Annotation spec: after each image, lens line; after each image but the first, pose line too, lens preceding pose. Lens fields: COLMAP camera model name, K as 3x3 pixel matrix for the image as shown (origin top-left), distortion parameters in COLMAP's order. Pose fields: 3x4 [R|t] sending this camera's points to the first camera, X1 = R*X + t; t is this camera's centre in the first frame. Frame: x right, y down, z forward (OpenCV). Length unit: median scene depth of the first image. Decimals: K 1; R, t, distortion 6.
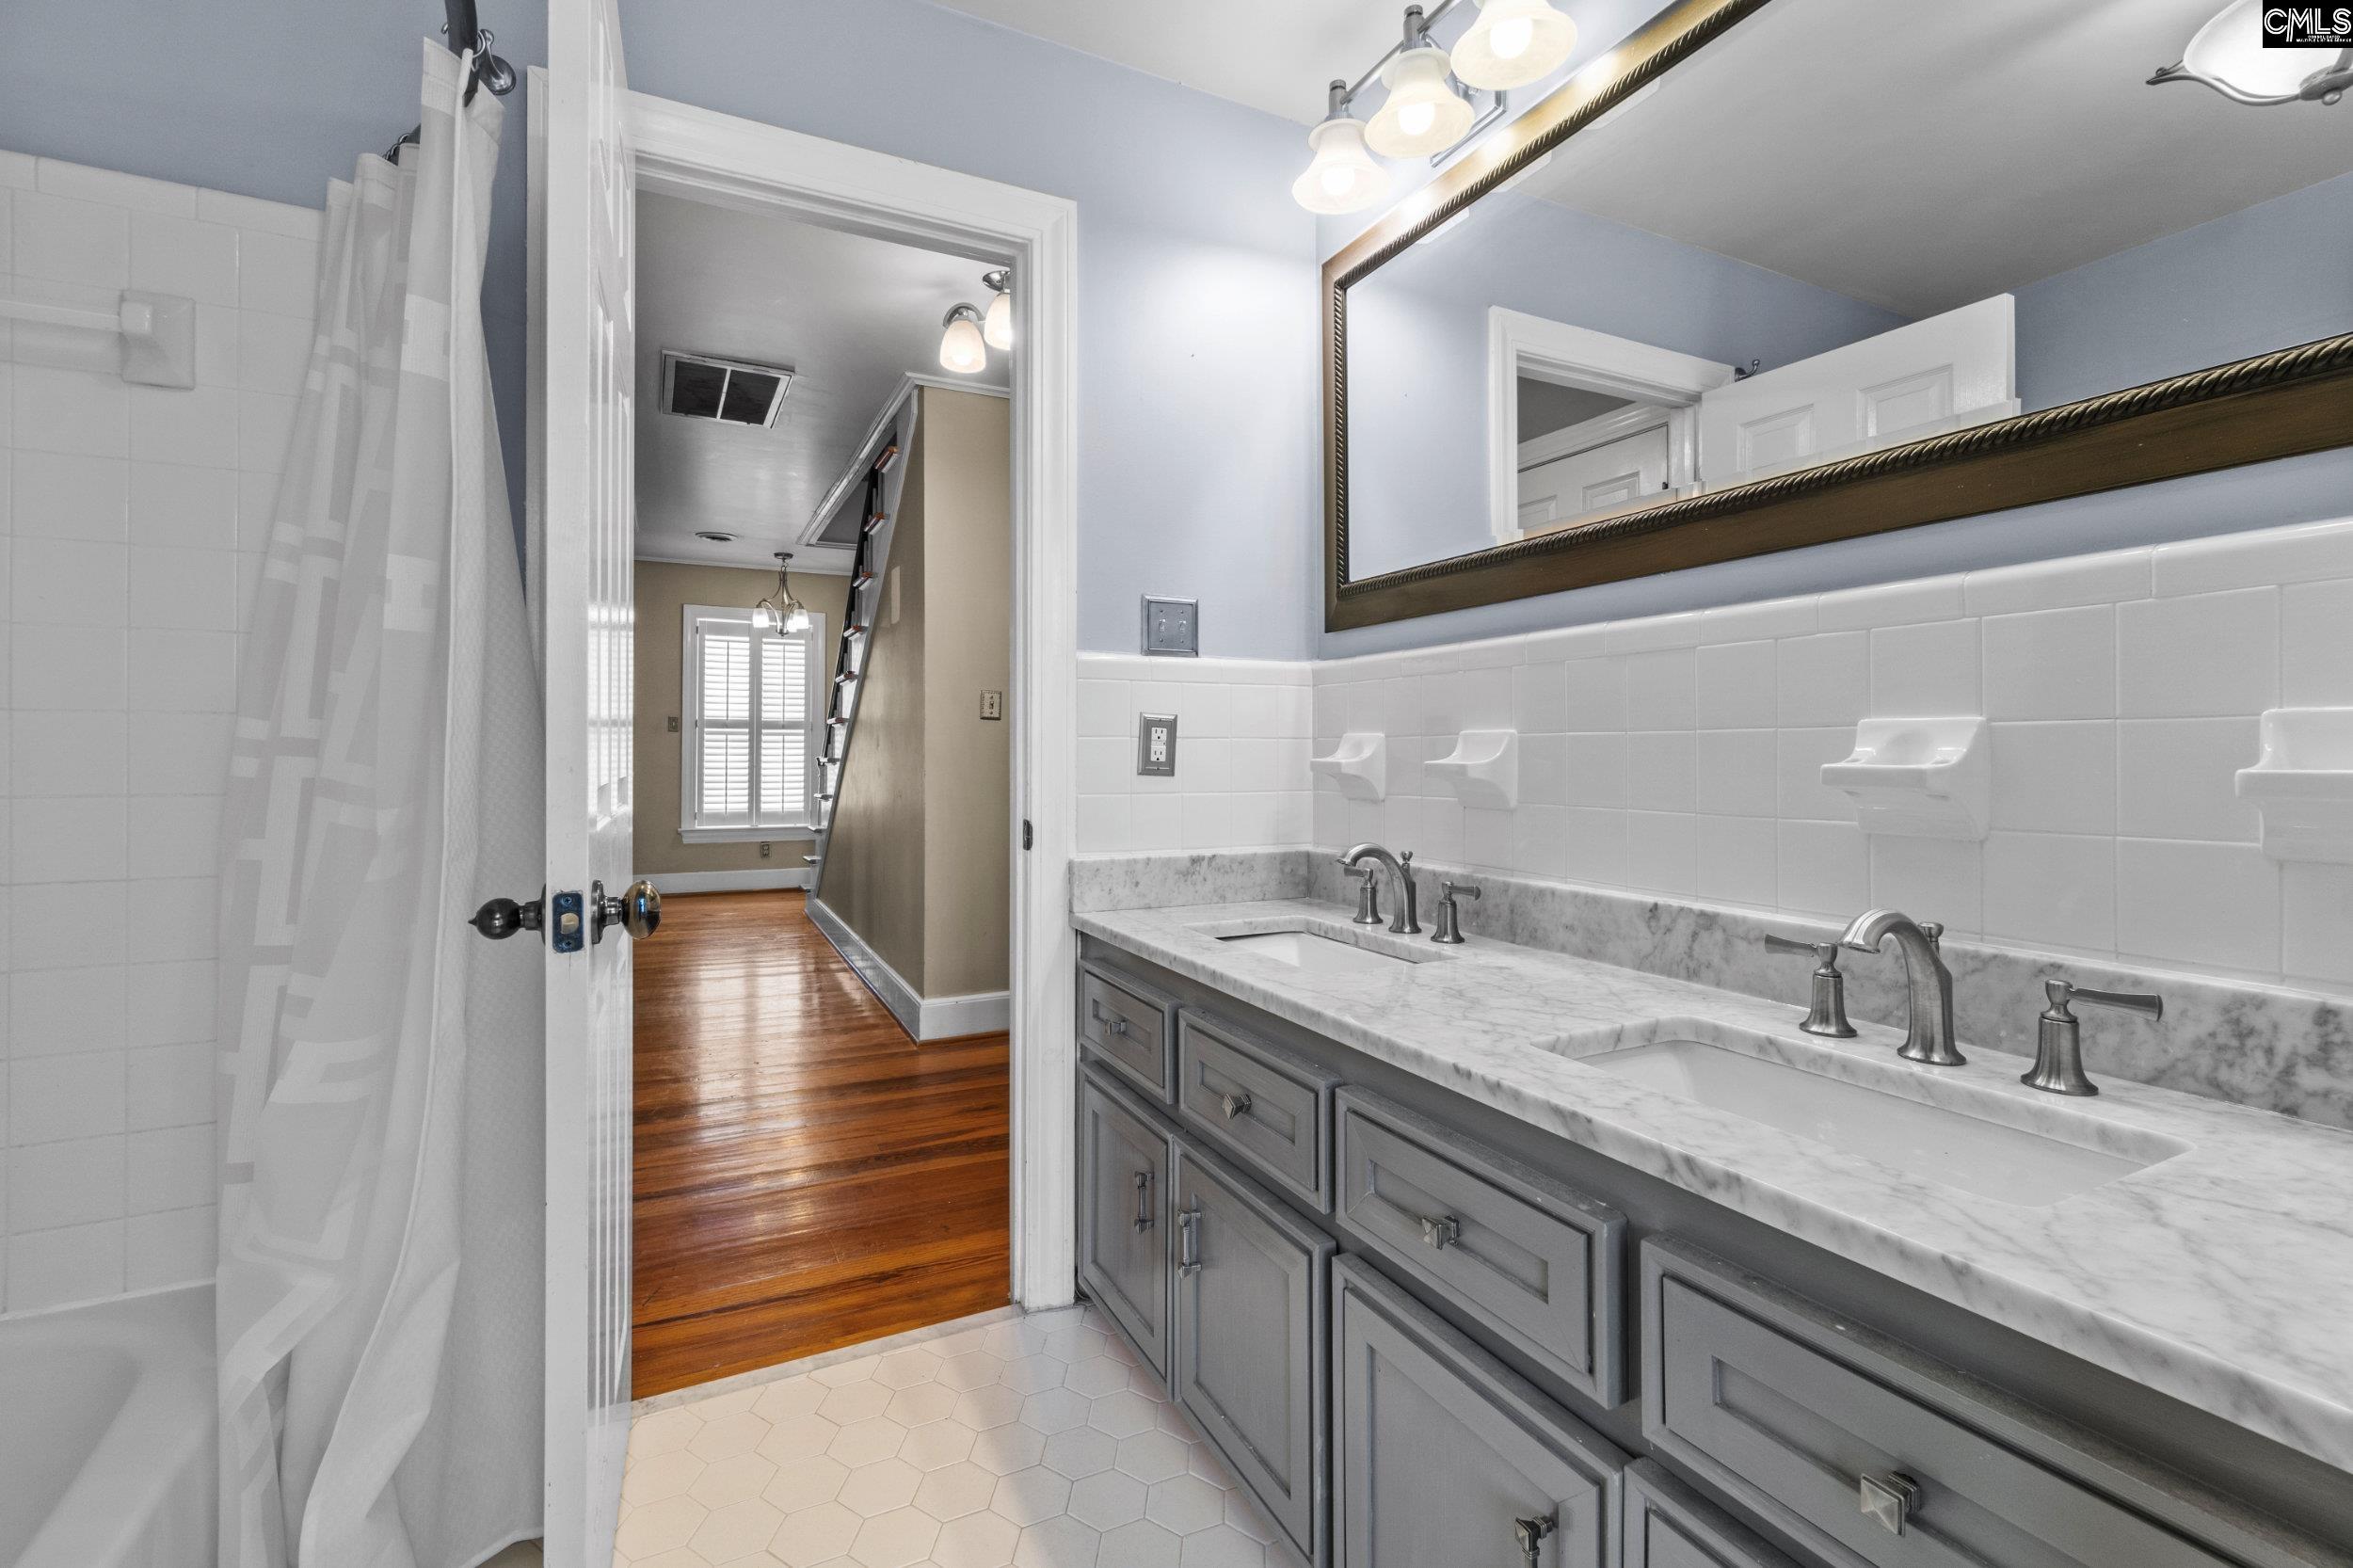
lens RADIAL K [[1013.9, 0, 1178.0], [0, 1013.9, 765.1], [0, 0, 1]] dist [-0.004771, 0.000749]
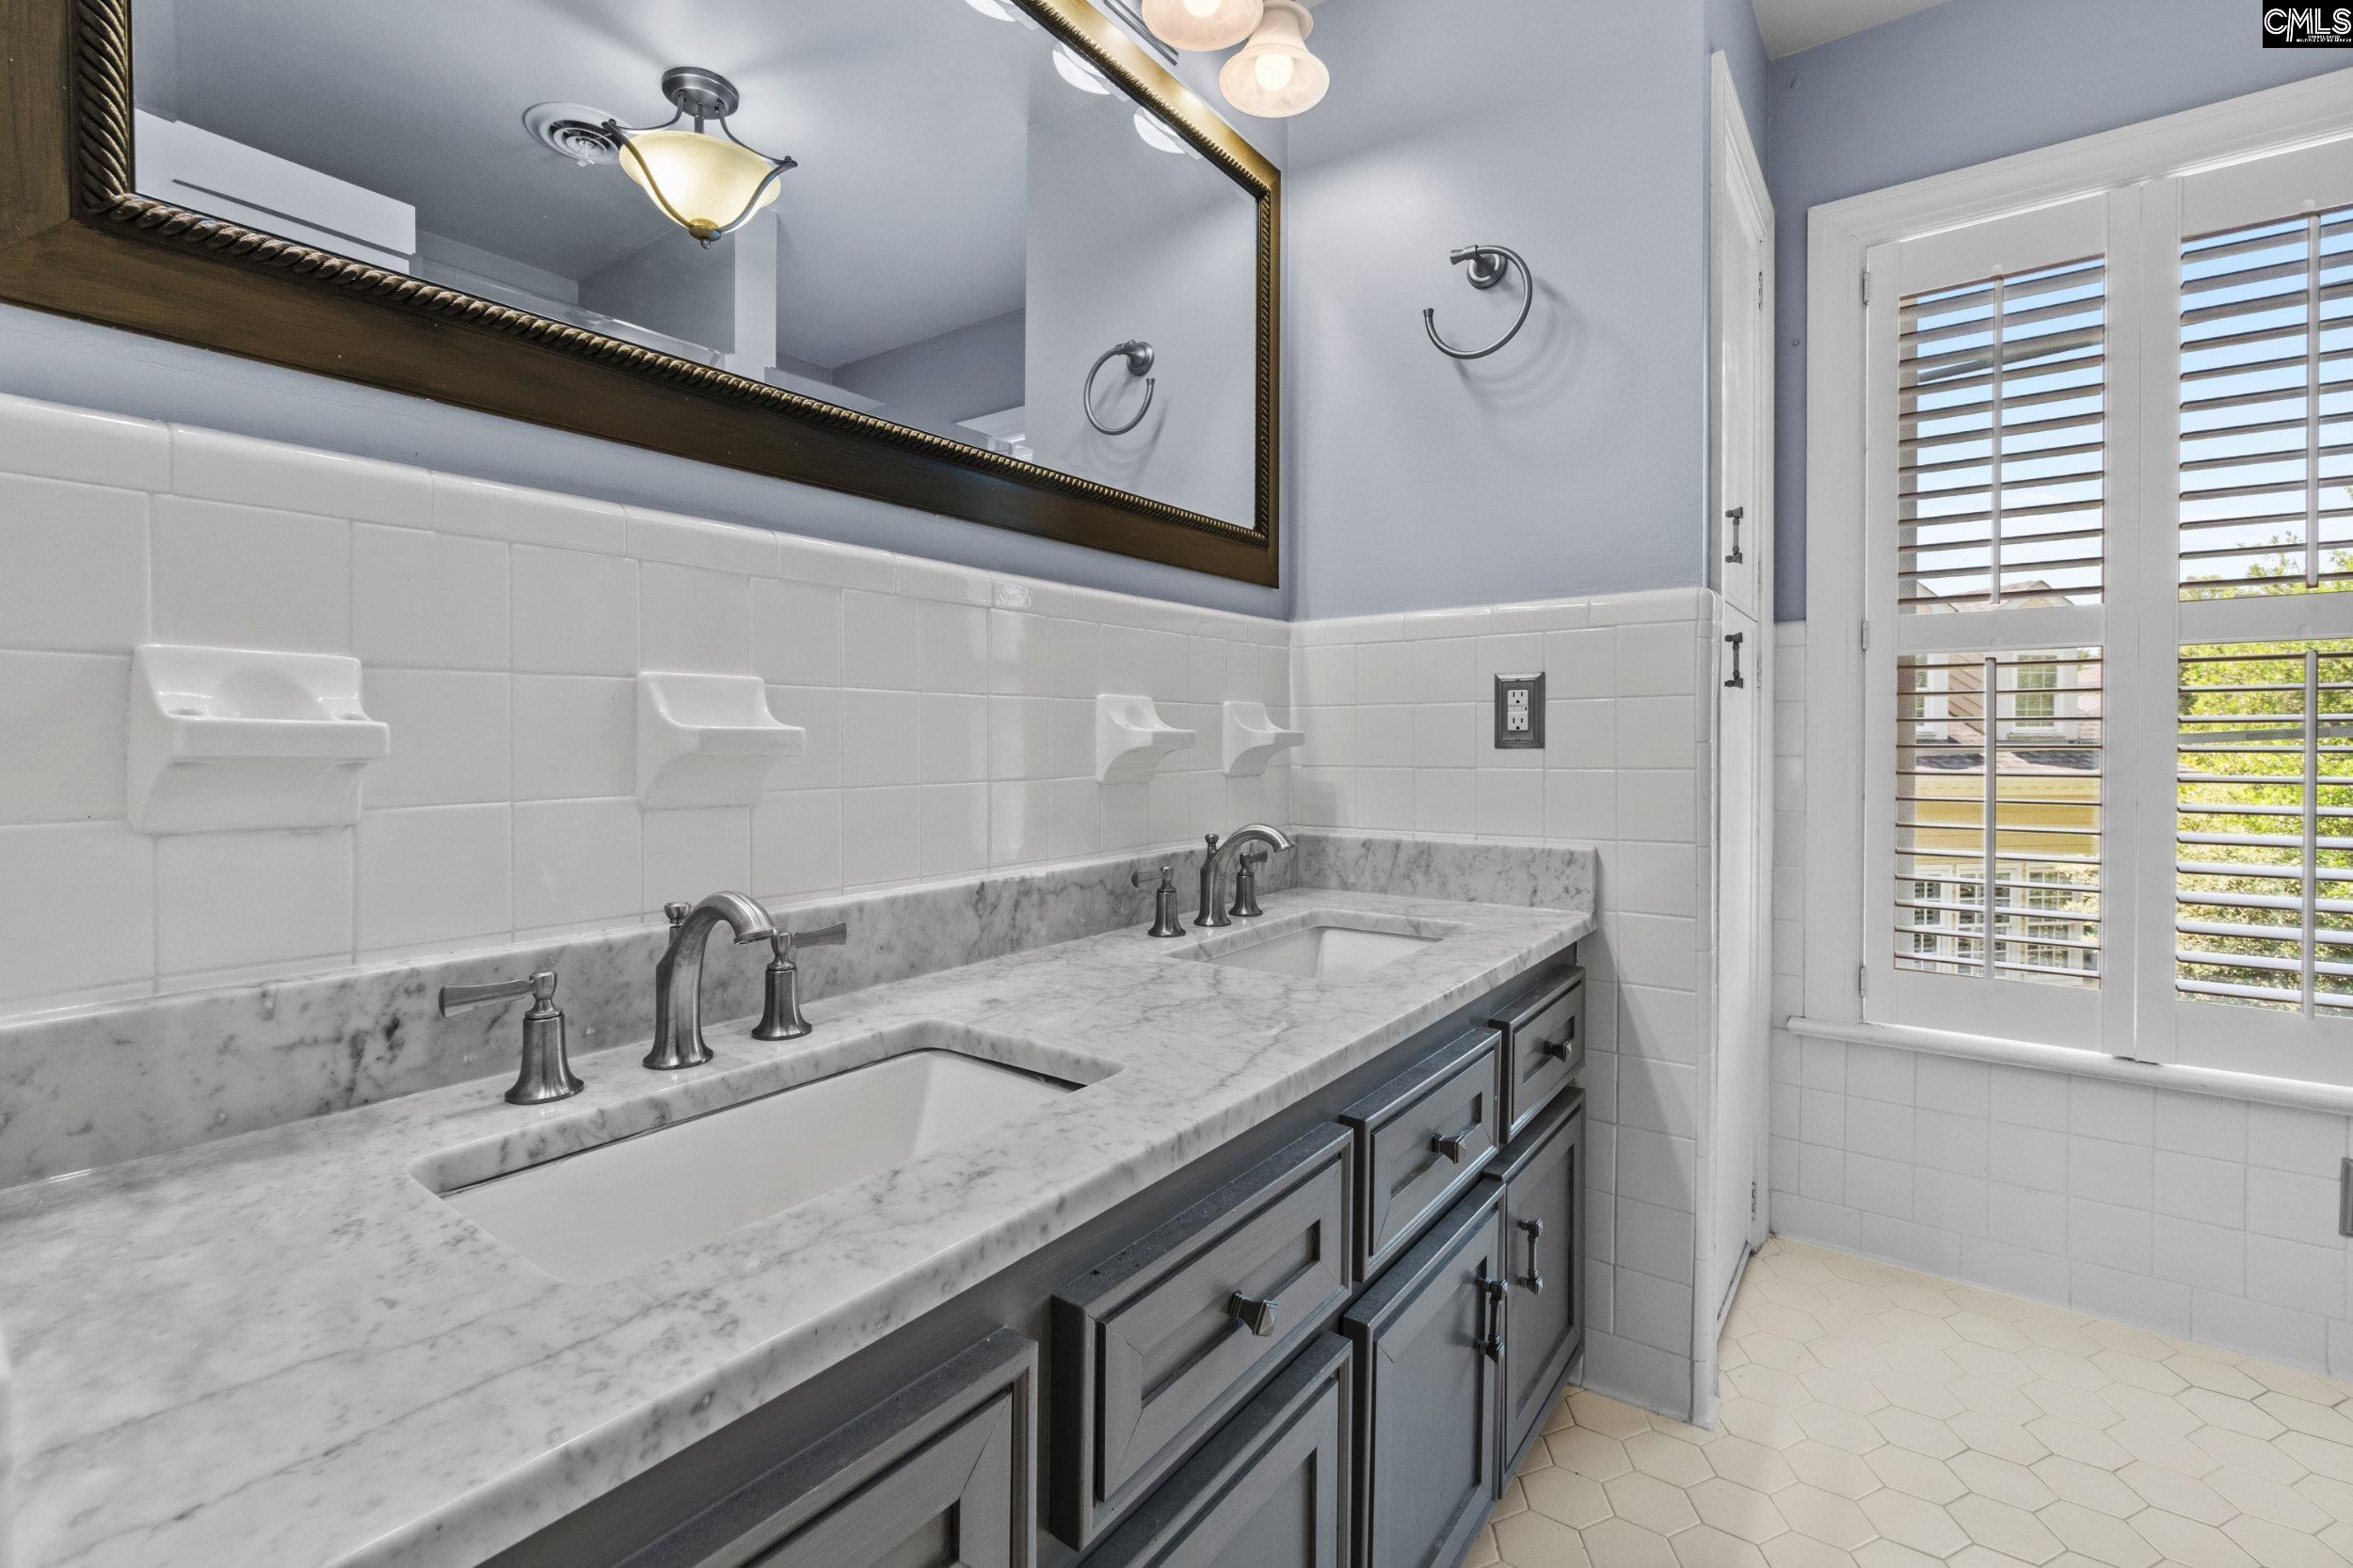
lens RADIAL K [[1013.9, 0, 1195.9], [0, 1013.9, 724.4], [0, 0, 1]] dist [-0.004771, 0.000749]
pose [[-0.455447, 0.003019, 0.890258, -0.444108], [0.002581, 0.999995, -0.002071, -0.005070], [-0.890259, 0.001354, -0.455453, 1.273805]]
